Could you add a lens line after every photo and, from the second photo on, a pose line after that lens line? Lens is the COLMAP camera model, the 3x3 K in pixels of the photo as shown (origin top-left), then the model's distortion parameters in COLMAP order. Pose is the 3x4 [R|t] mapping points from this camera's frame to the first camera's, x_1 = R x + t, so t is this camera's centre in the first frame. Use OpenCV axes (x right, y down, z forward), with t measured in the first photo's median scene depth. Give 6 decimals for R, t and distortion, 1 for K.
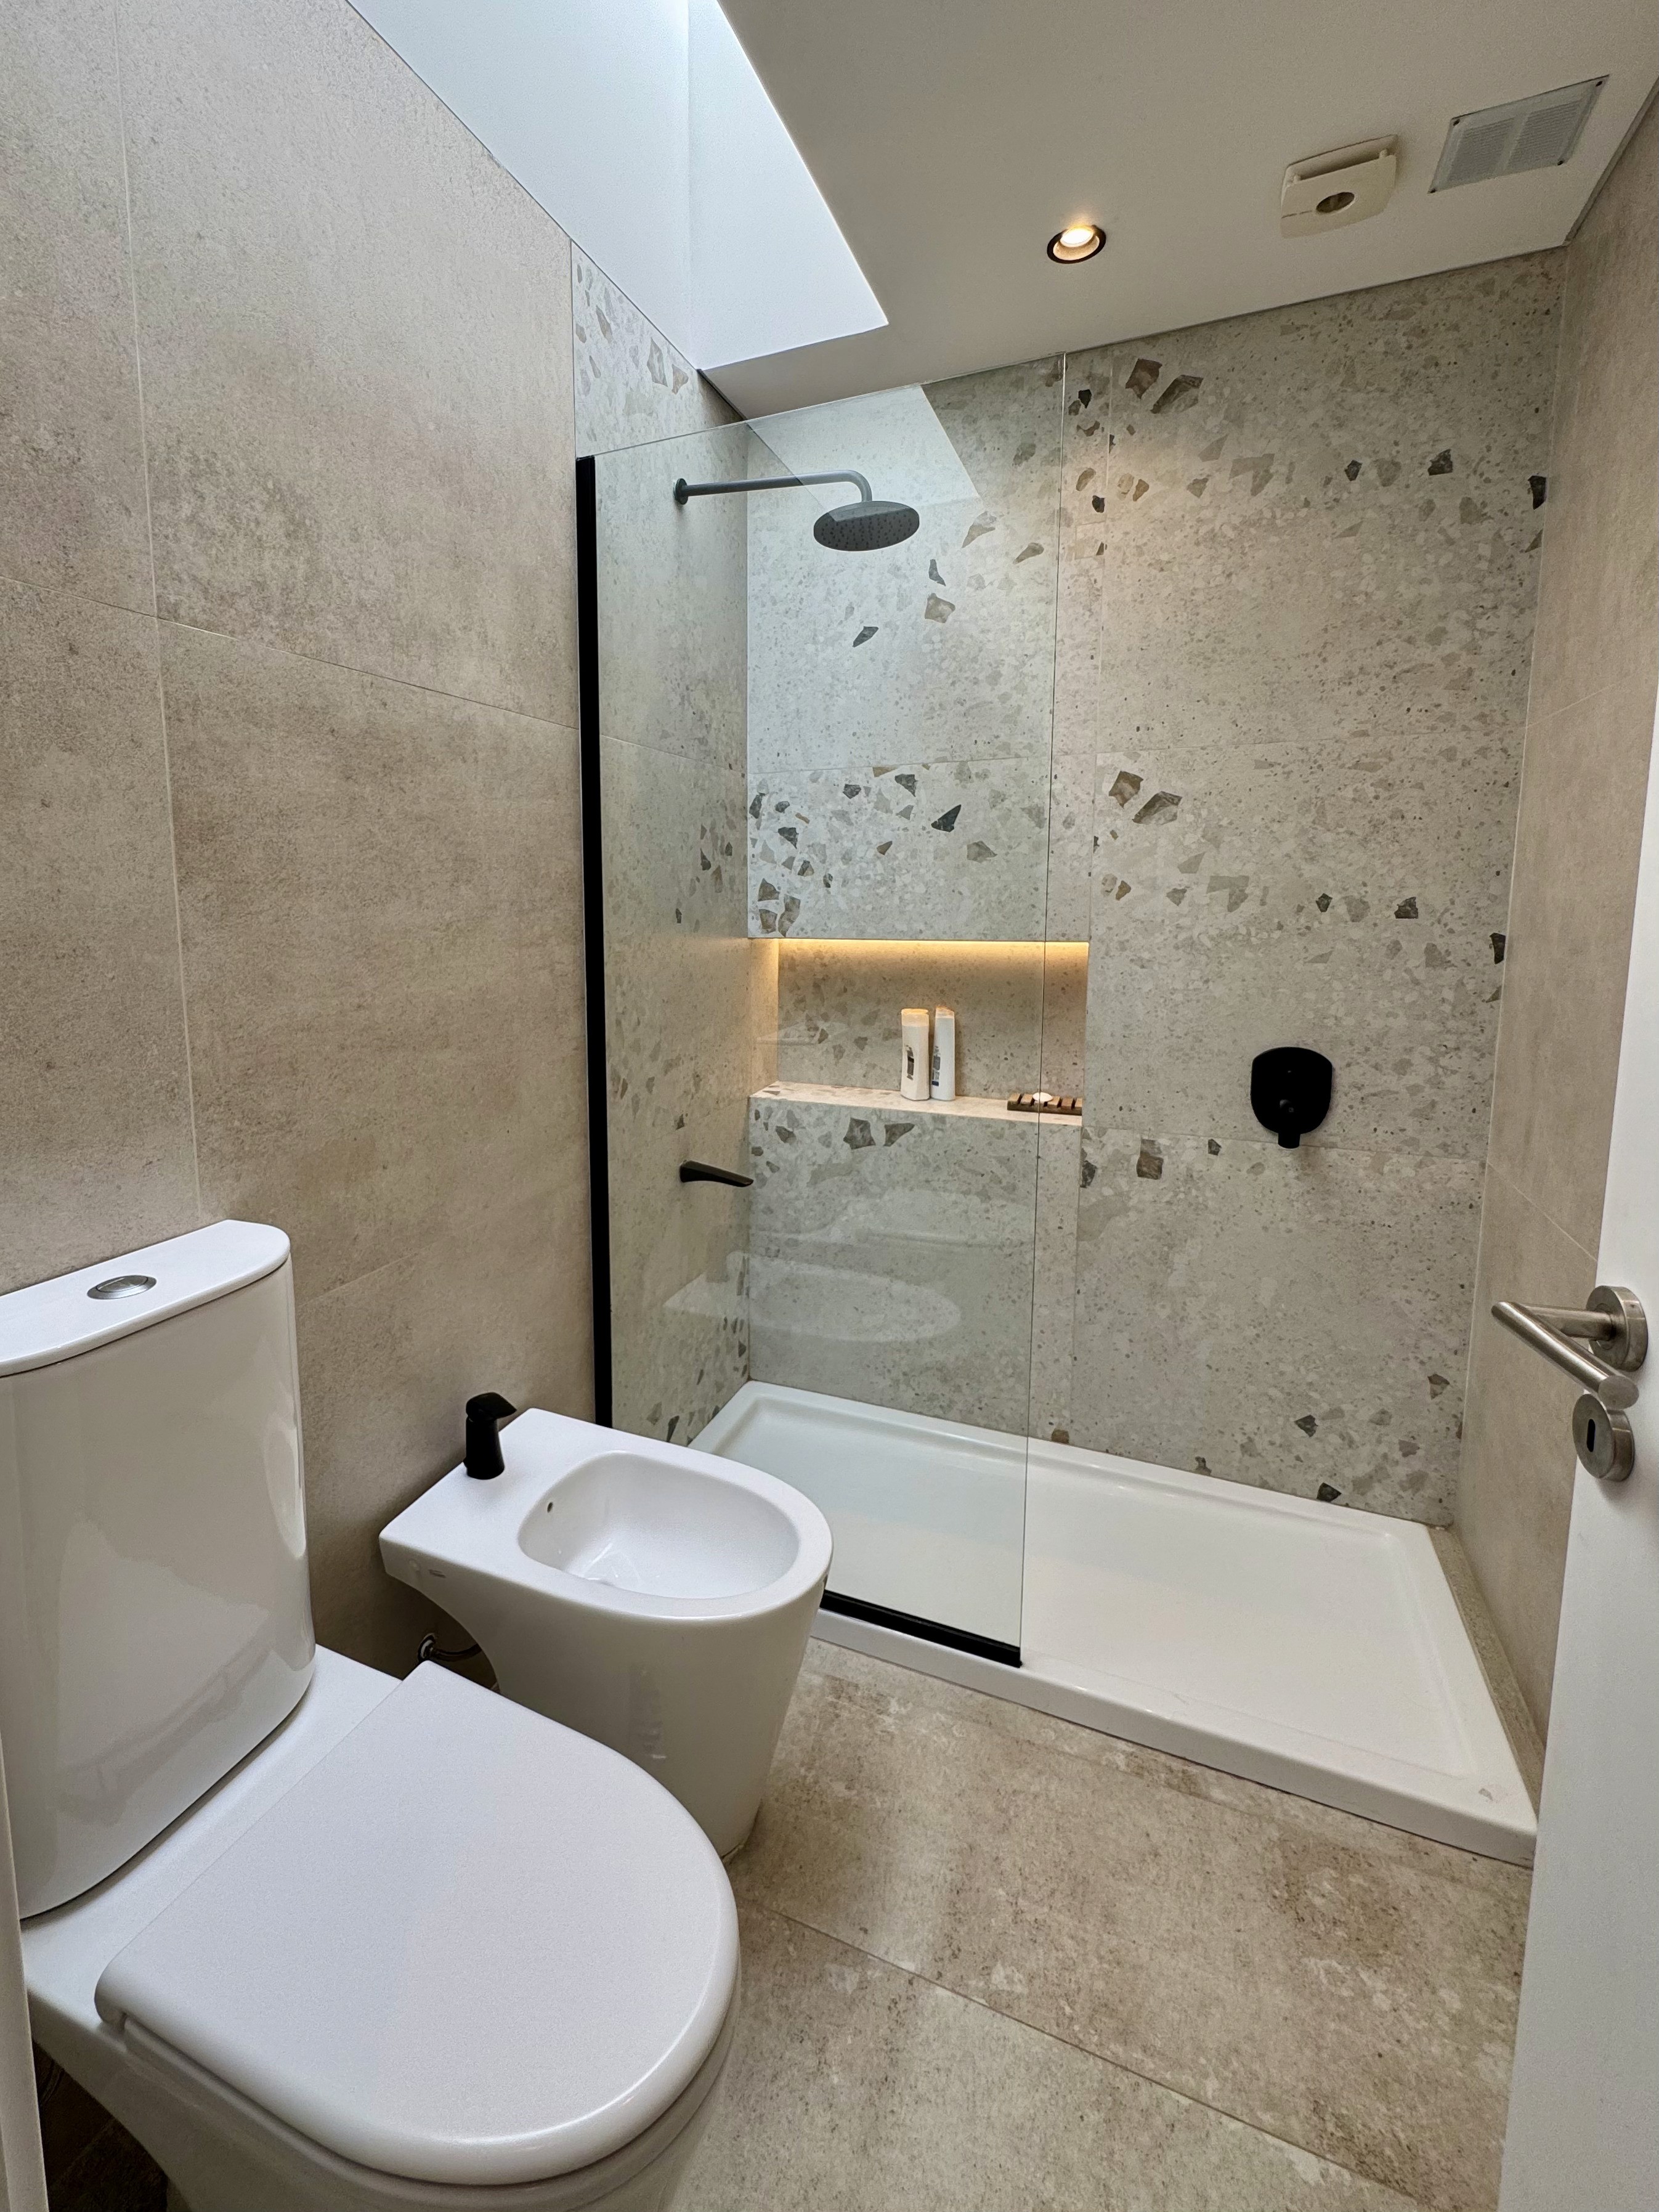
lens RADIAL K [[1003.0, 0, 720.9], [0, 1003.0, 1026.9], [0, 0, 1]] dist [-0.004157, -0.001227]
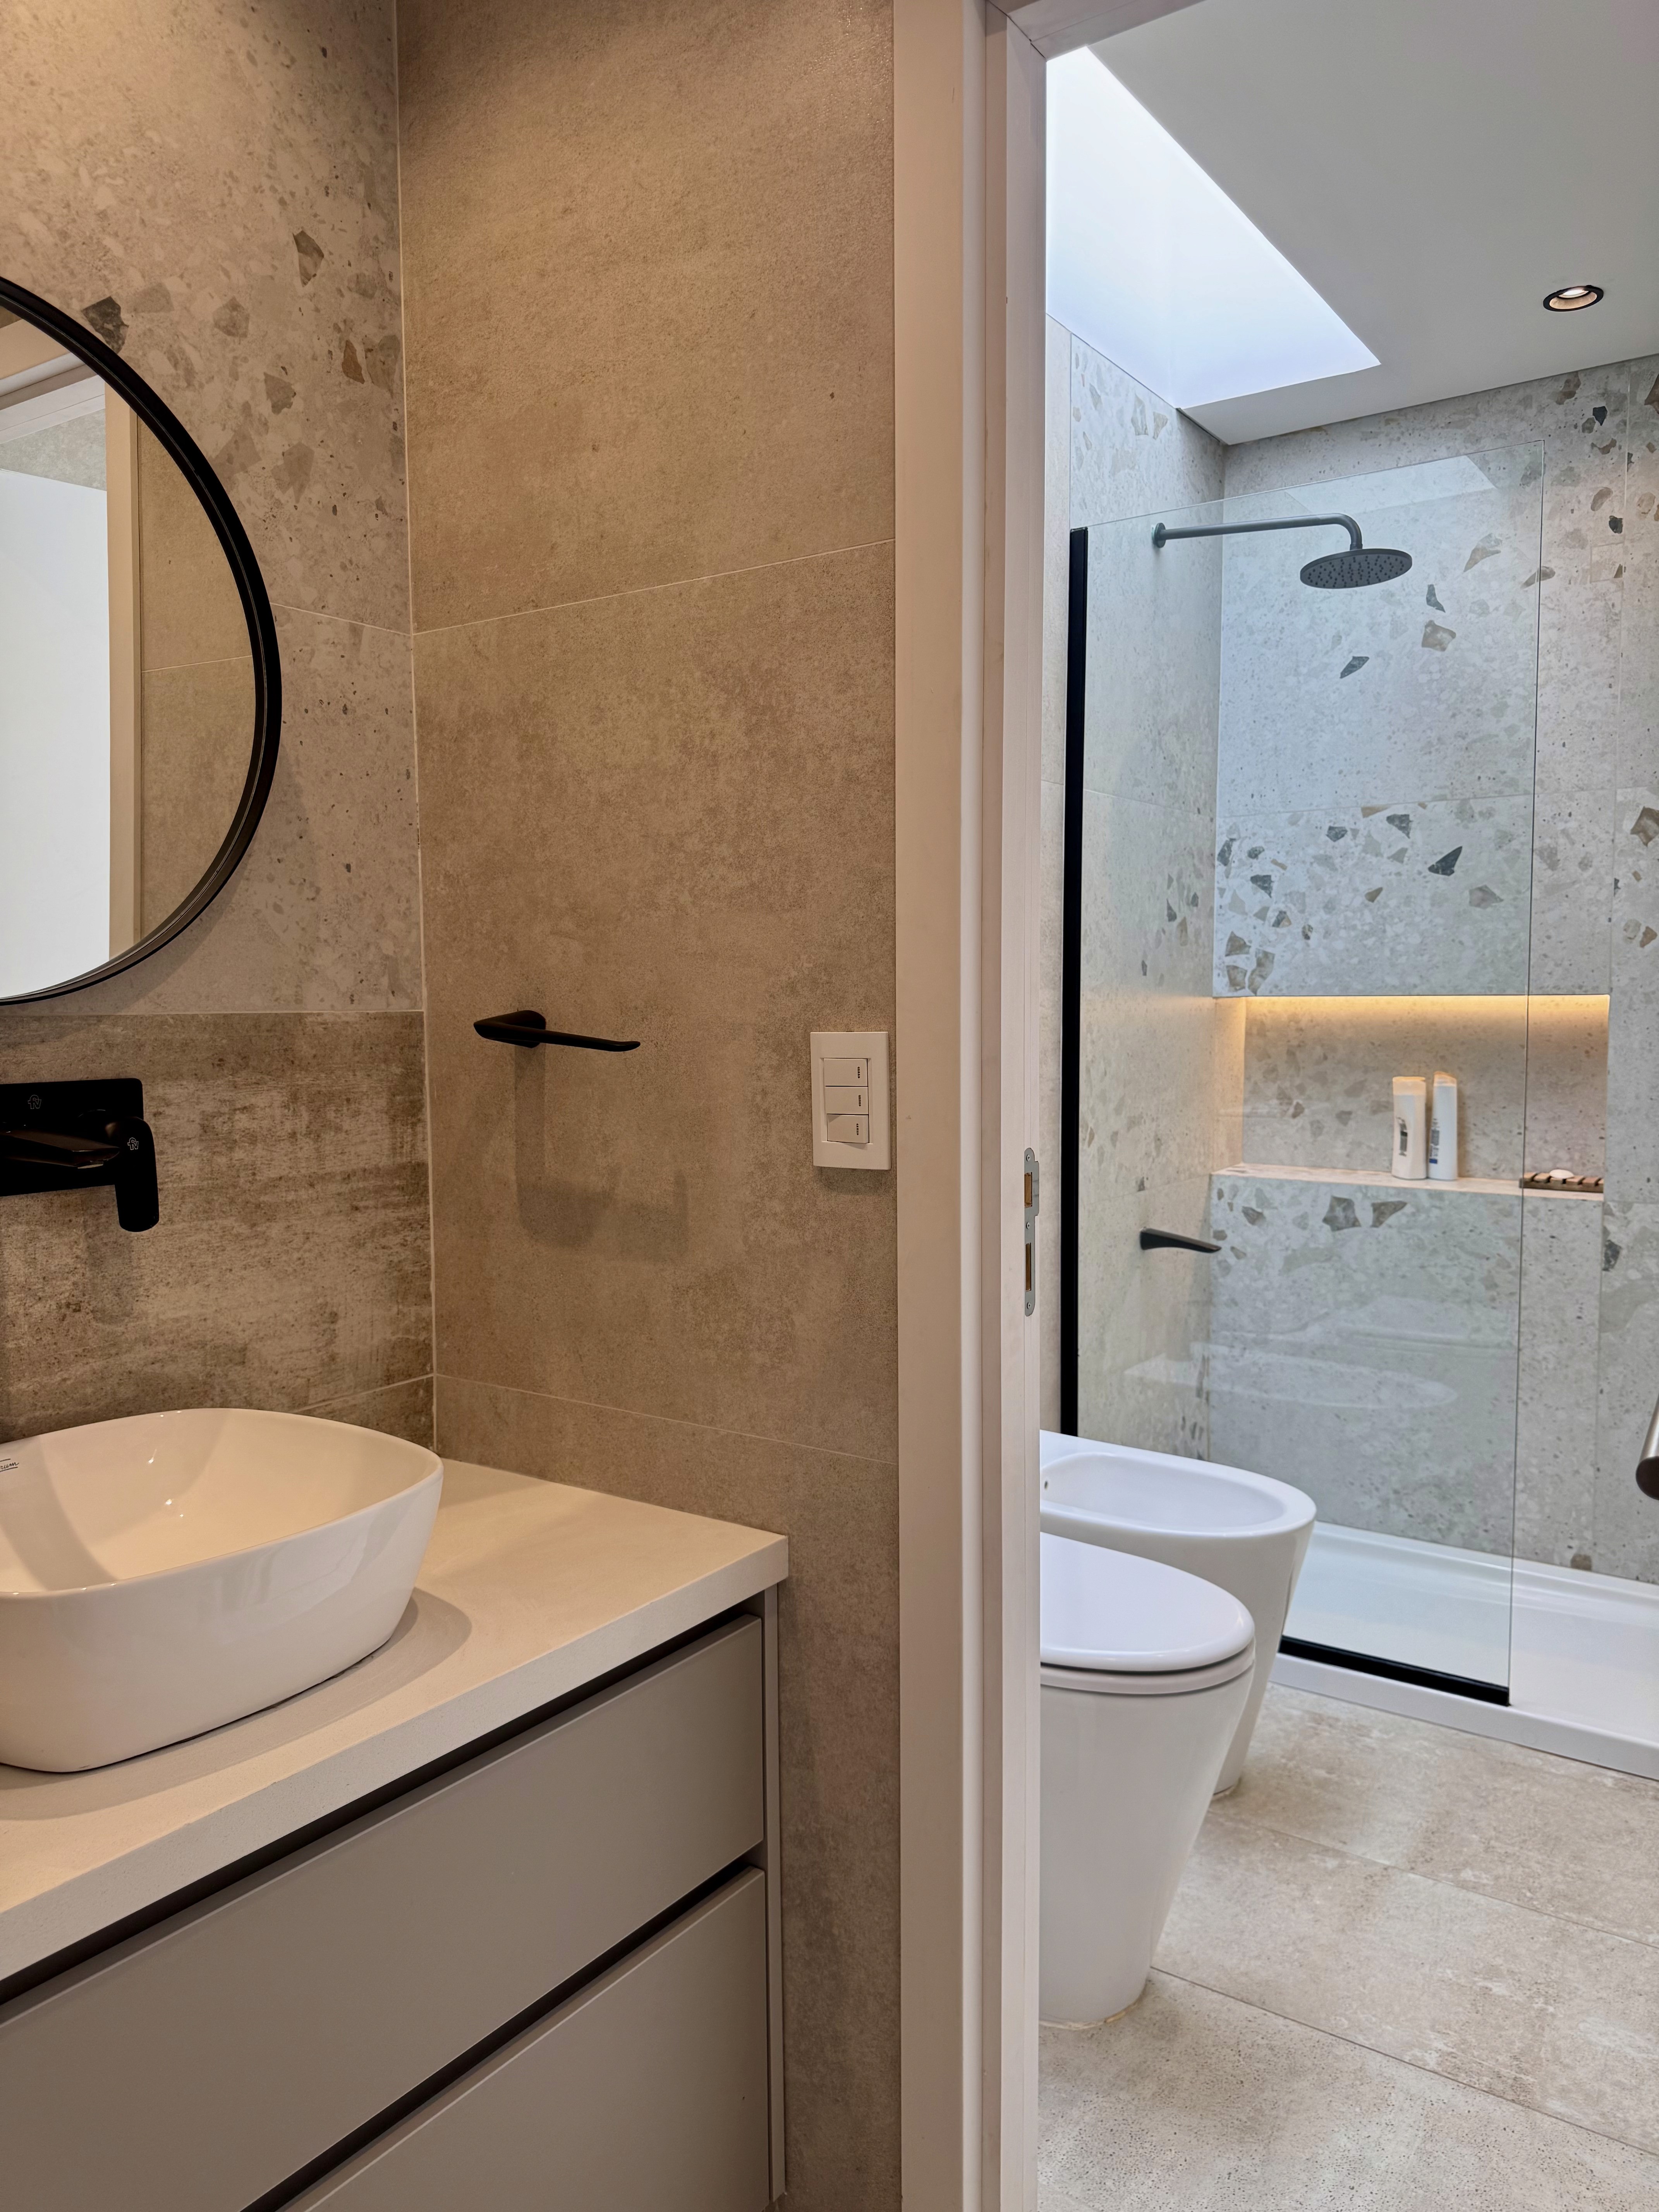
lens RADIAL K [[1583.1, 0, 826.1], [0, 1583.1, 1111.0], [0, 0, 1]] dist [0.053718, -0.072362]
pose [[0.984053, 0.015057, -0.177236, -0.073932], [-0.024852, 0.998276, -0.053176, 0.118971], [0.176130, 0.056733, 0.982731, -0.554691]]
